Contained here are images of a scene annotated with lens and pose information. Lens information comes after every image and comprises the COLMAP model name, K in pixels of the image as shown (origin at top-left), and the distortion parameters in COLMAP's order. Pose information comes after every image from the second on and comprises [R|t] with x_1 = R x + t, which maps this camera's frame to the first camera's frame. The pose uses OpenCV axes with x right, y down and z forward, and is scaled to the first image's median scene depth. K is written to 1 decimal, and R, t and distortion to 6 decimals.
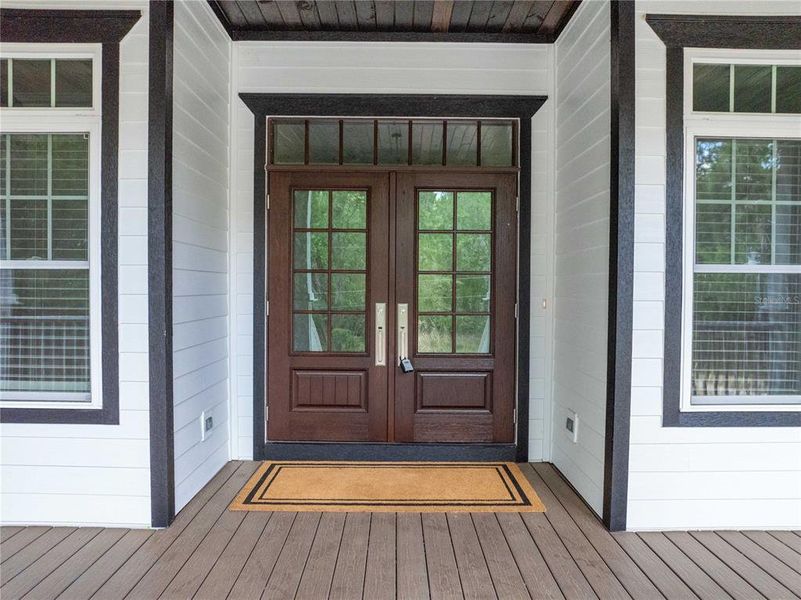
lens RADIAL K [[562.6, 0, 400.5], [0, 562.6, 300.0], [0, 0, 1]] dist [-0.043933, 0.002257]
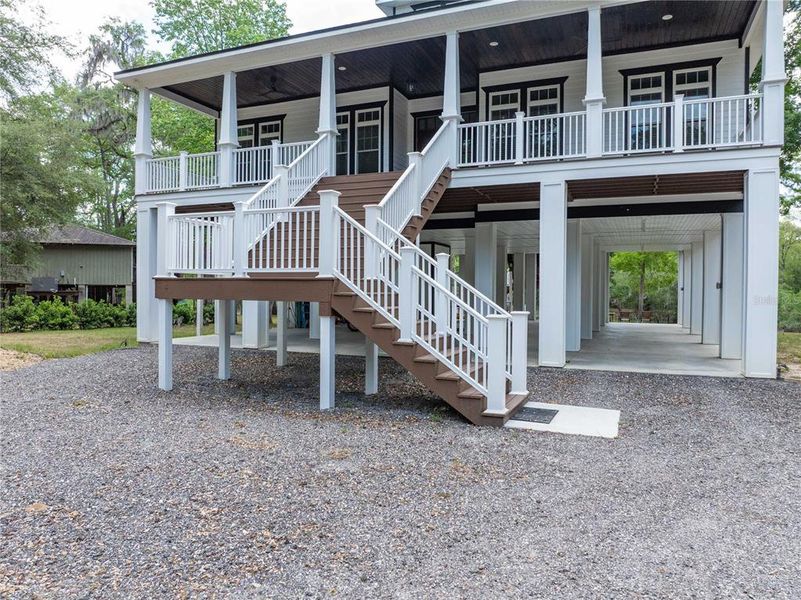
lens RADIAL K [[562.6, 0, 400.5], [0, 562.6, 300.0], [0, 0, 1]] dist [-0.043933, 0.002257]
pose [[0.909558, 0.013021, -0.415374, 1.317451], [-0.012978, 0.999912, 0.002925, 0.954670], [0.415375, 0.002730, 0.909646, -2.658876]]
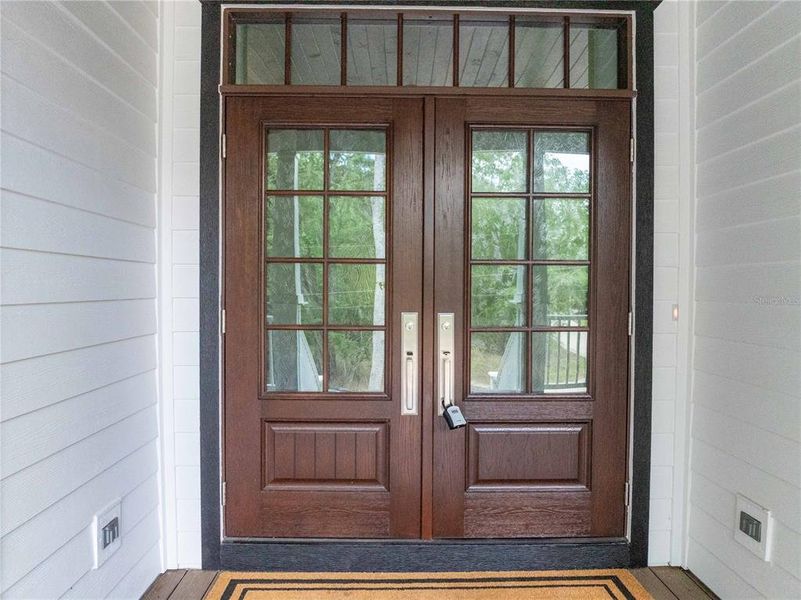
lens RADIAL K [[562.6, 0, 400.5], [0, 562.6, 300.0], [0, 0, 1]] dist [-0.043933, 0.002257]
pose [[0.999904, -0.002934, 0.013564, -0.053623], [0.002932, 0.999996, 0.000137, -0.008048], [-0.013565, -0.000097, 0.999908, 0.391437]]
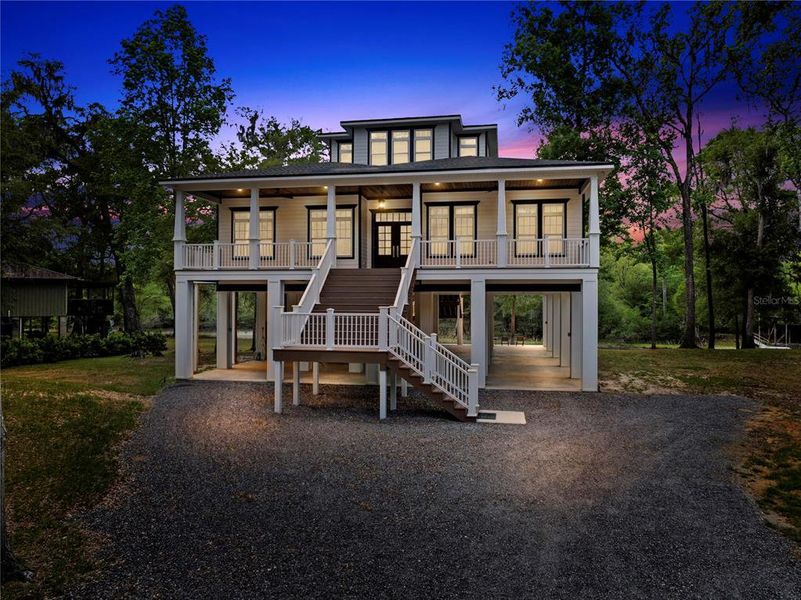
lens RADIAL K [[562.6, 0, 400.5], [0, 562.6, 300.0], [0, 0, 1]] dist [-0.043933, 0.002257]
pose [[0.978553, 0.000745, -0.205994, 1.188580], [-0.004269, 0.999852, -0.016662, 0.639905], [0.205951, 0.017184, 0.978411, -4.486575]]
